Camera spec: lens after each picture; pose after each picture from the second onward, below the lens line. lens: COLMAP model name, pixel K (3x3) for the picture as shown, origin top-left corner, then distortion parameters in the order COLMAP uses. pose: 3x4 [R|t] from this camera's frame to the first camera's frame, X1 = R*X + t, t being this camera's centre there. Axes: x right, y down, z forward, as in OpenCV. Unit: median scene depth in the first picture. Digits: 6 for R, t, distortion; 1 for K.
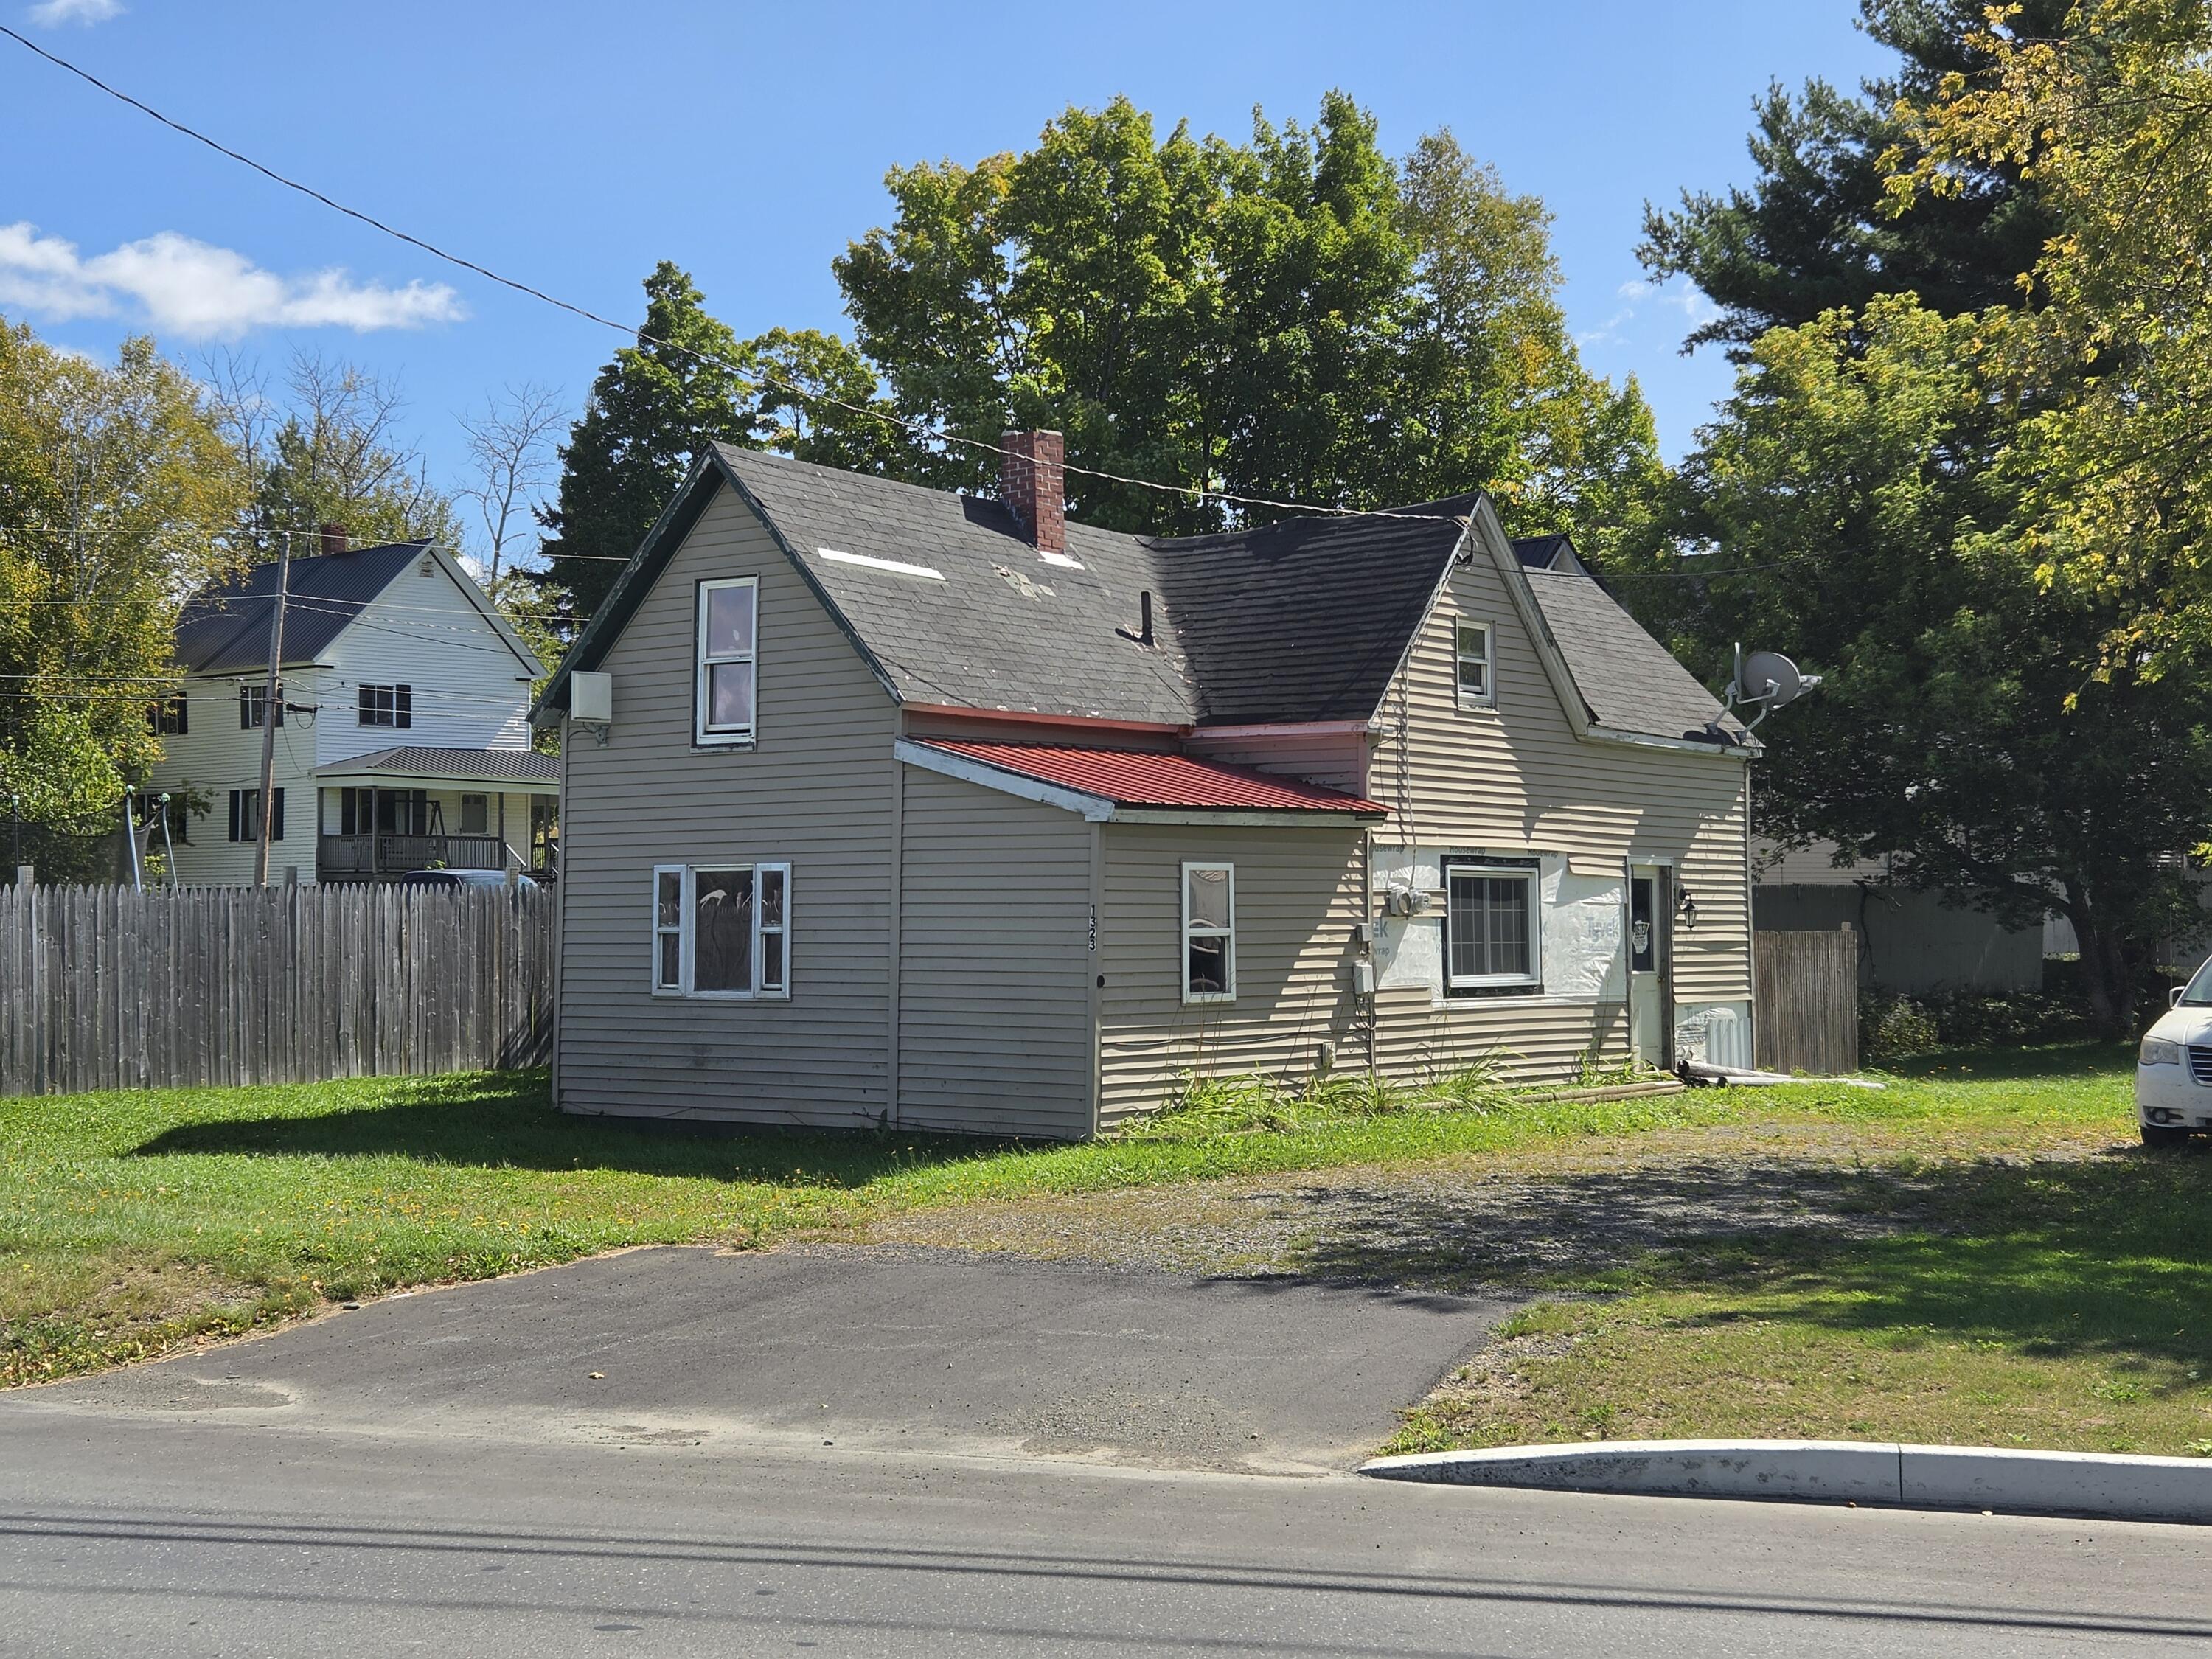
lens RADIAL K [[2970.0, 0, 1107.1], [0, 2970.0, 830.3], [0, 0, 1]] dist [0.063954, 0.000000]
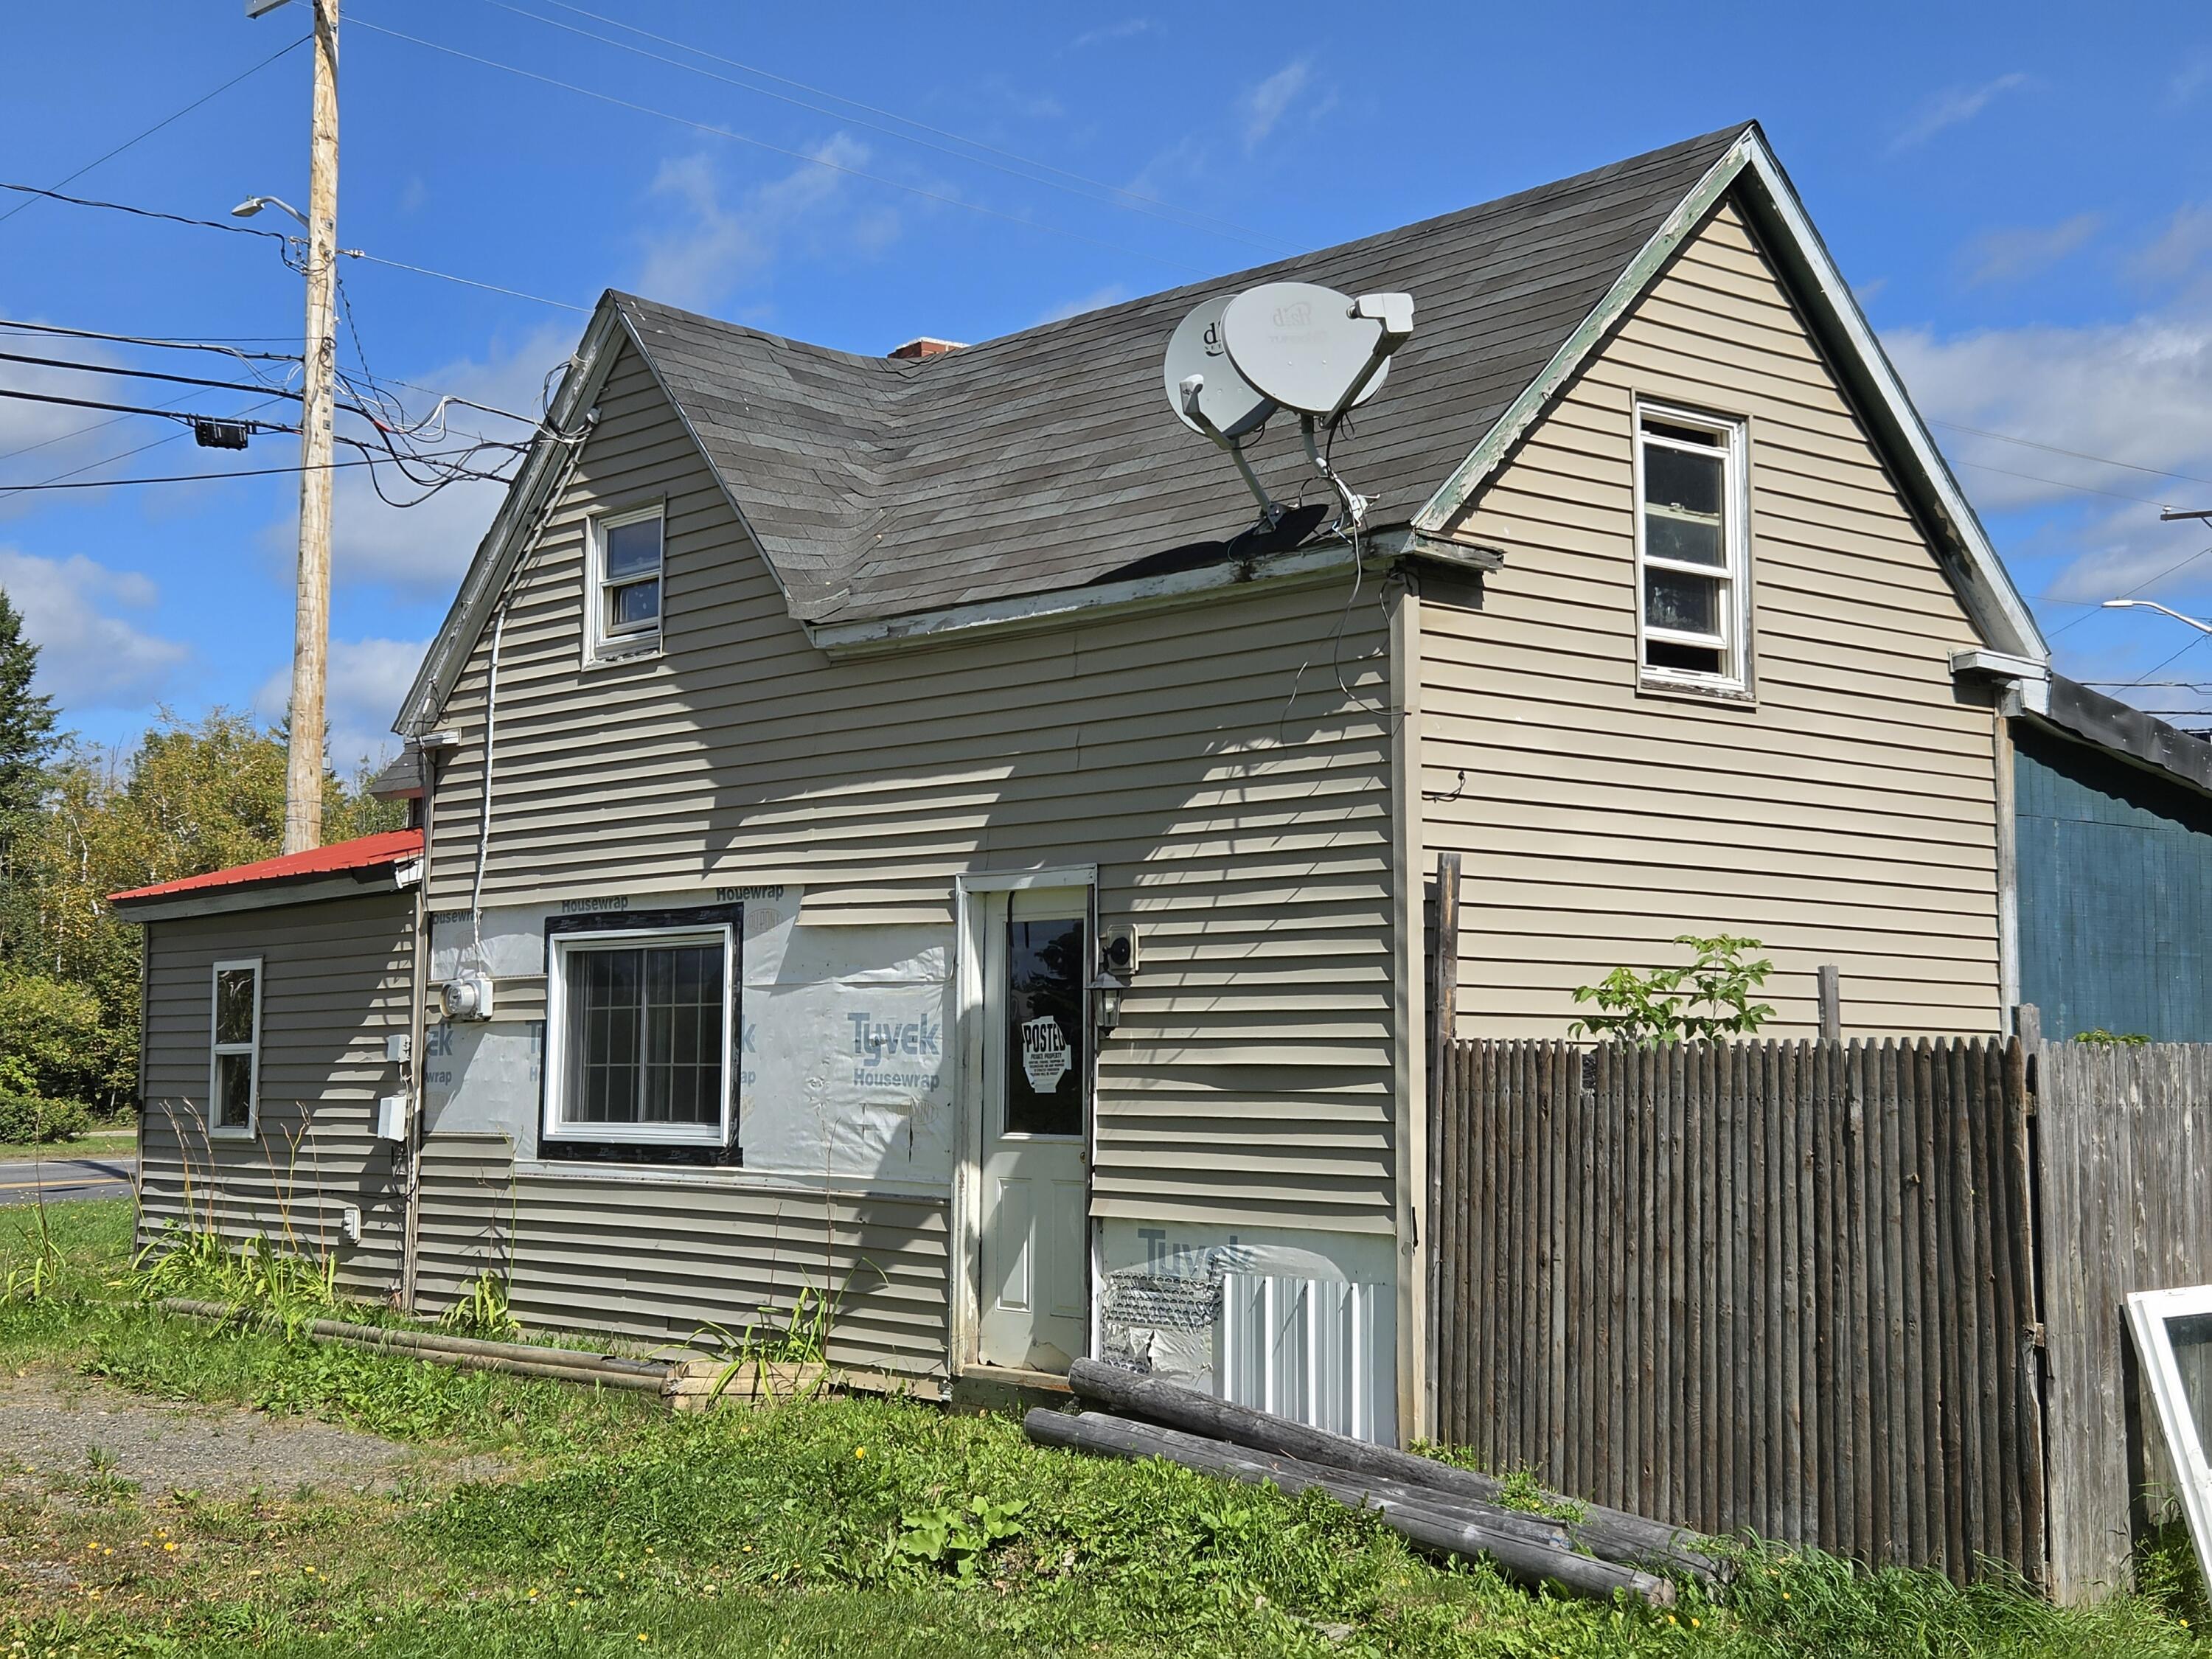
lens RADIAL K [[2970.0, 0, 1135.7], [0, 2970.0, 663.5], [0, 0, 1]] dist [0.063954, 0.000000]
pose [[-0.207063, -0.129336, -0.969741, 0.666313], [0.031727, 0.989814, -0.138787, 0.043894], [0.977813, -0.059504, -0.200851, 1.211562]]
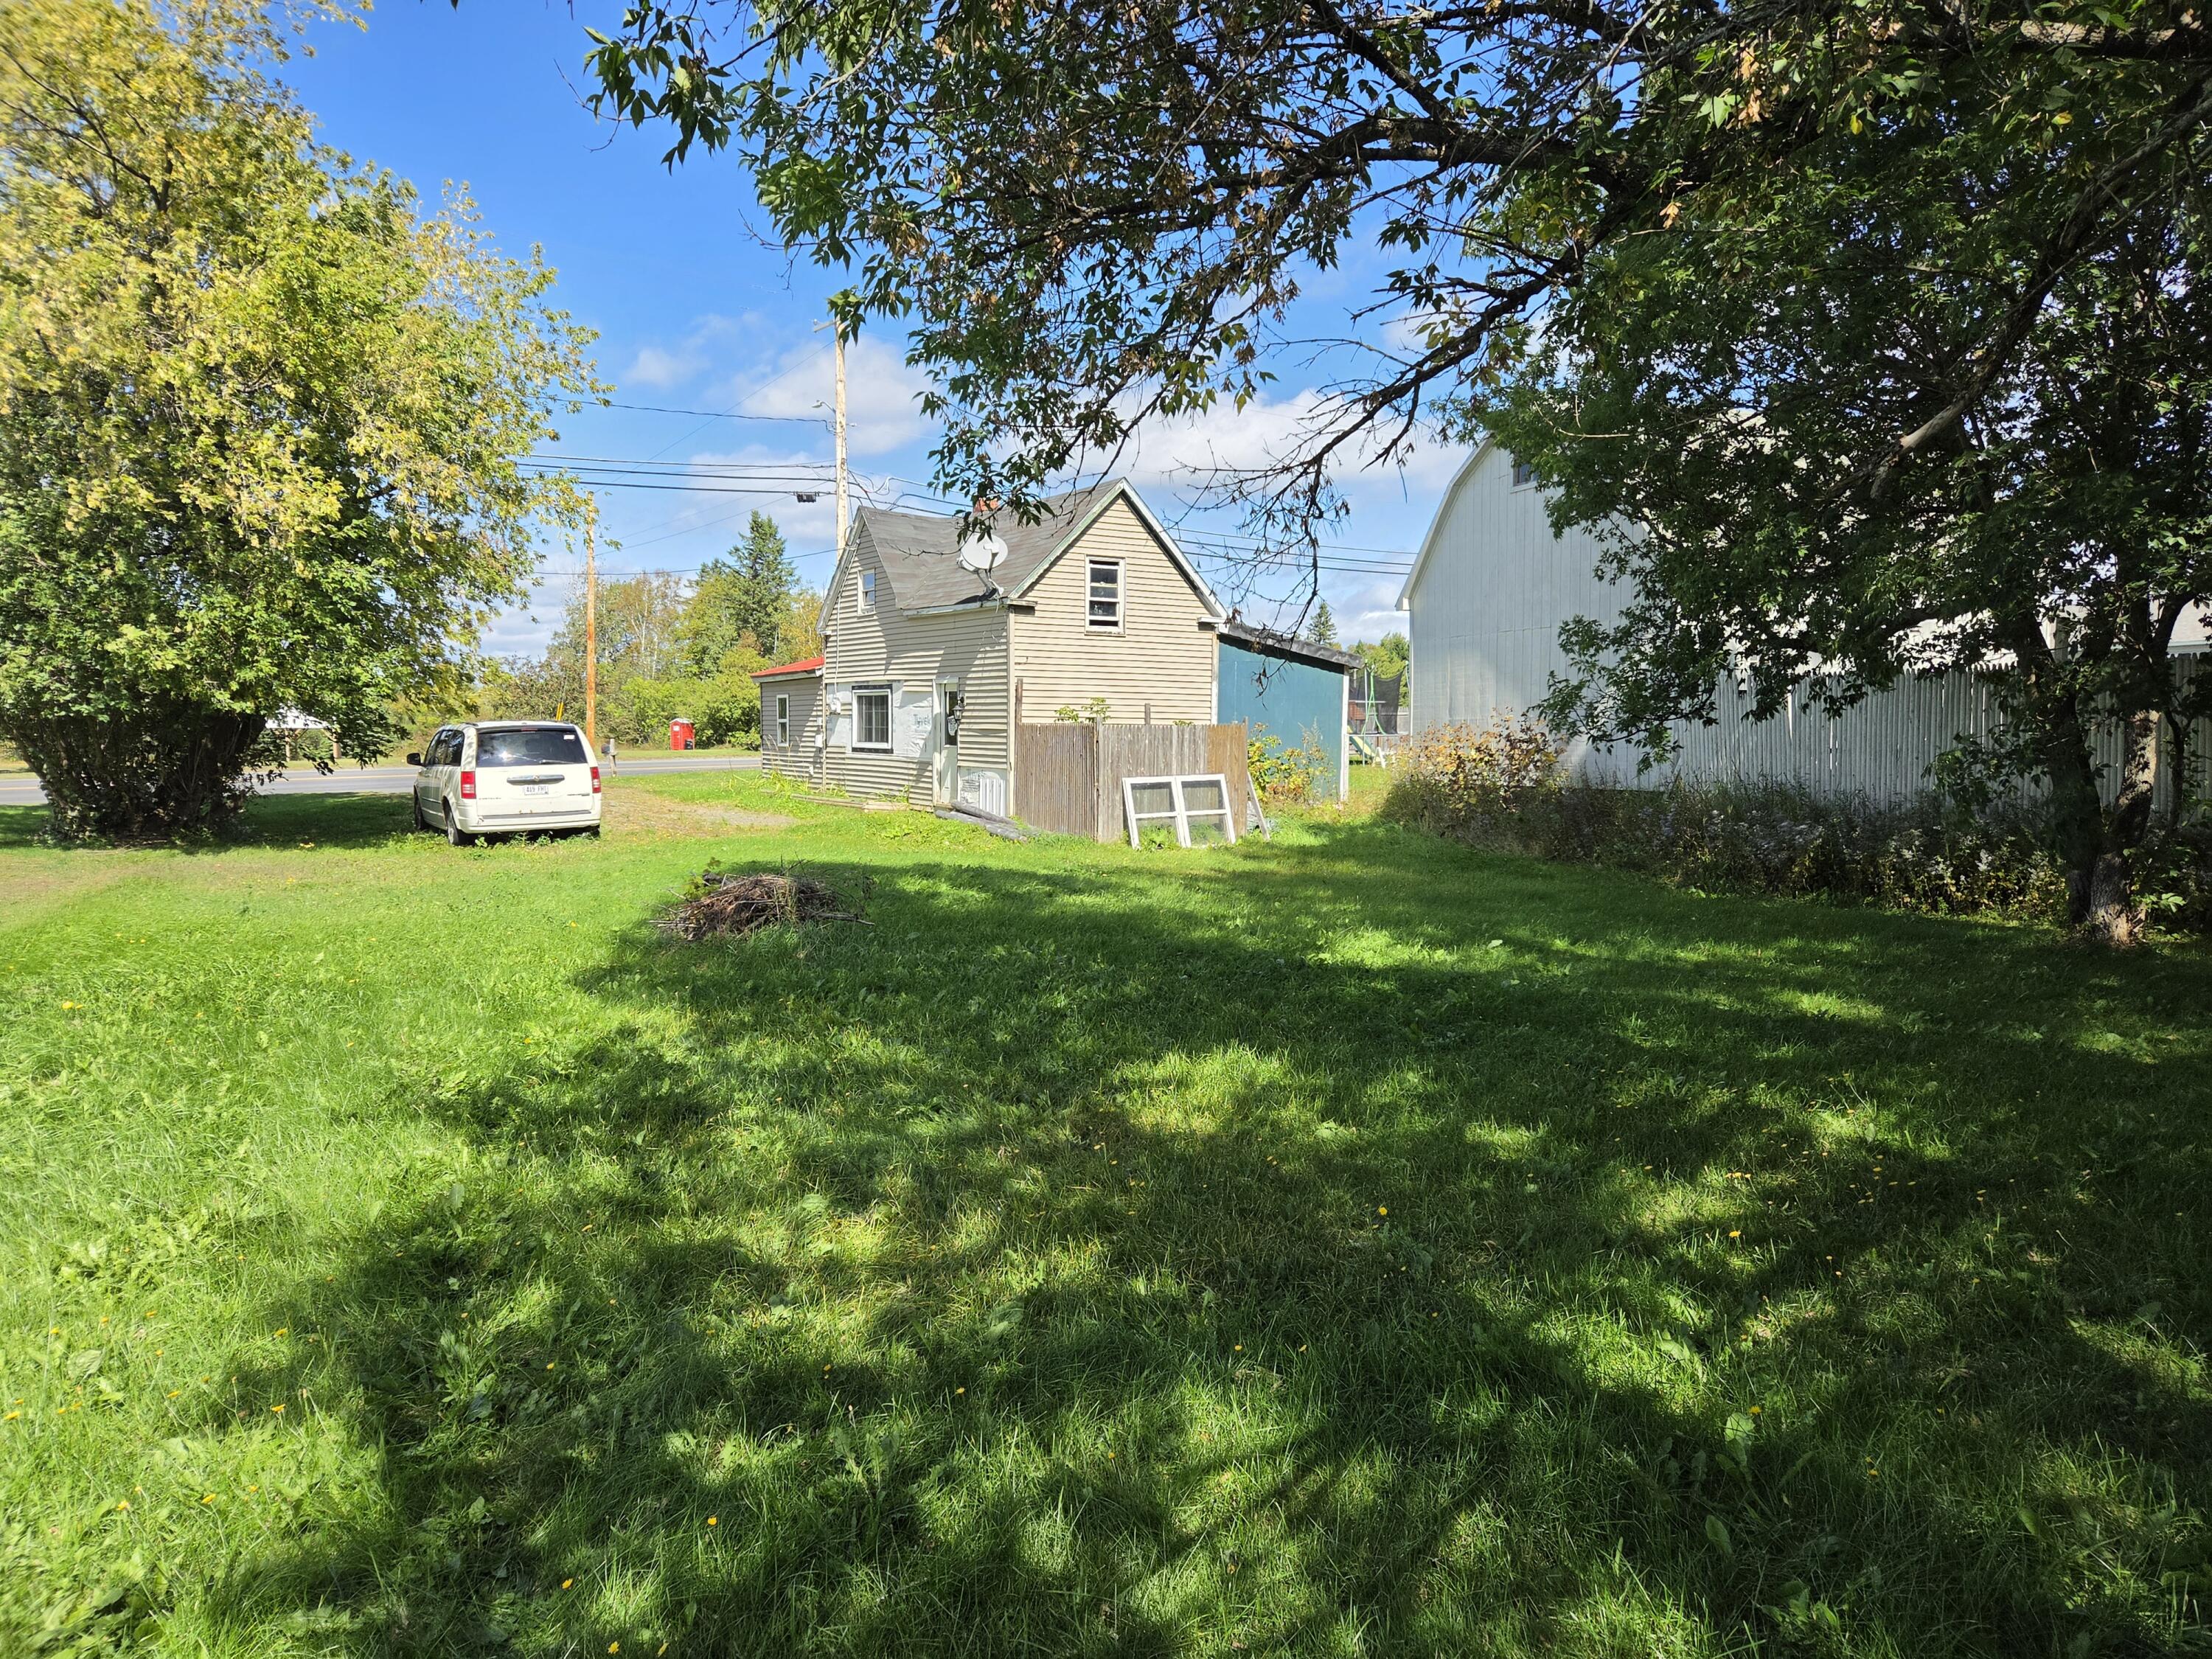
lens RADIAL K [[1487.7, 0, 1115.8], [0, 1487.7, 836.1], [0, 0, 1]] dist [0.030558, -0.000804]
pose [[-0.355086, 0.070566, -0.932167, 1.037197], [0.025858, 0.997507, 0.065662, 0.049982], [0.934476, -0.000788, -0.356025, 1.527013]]
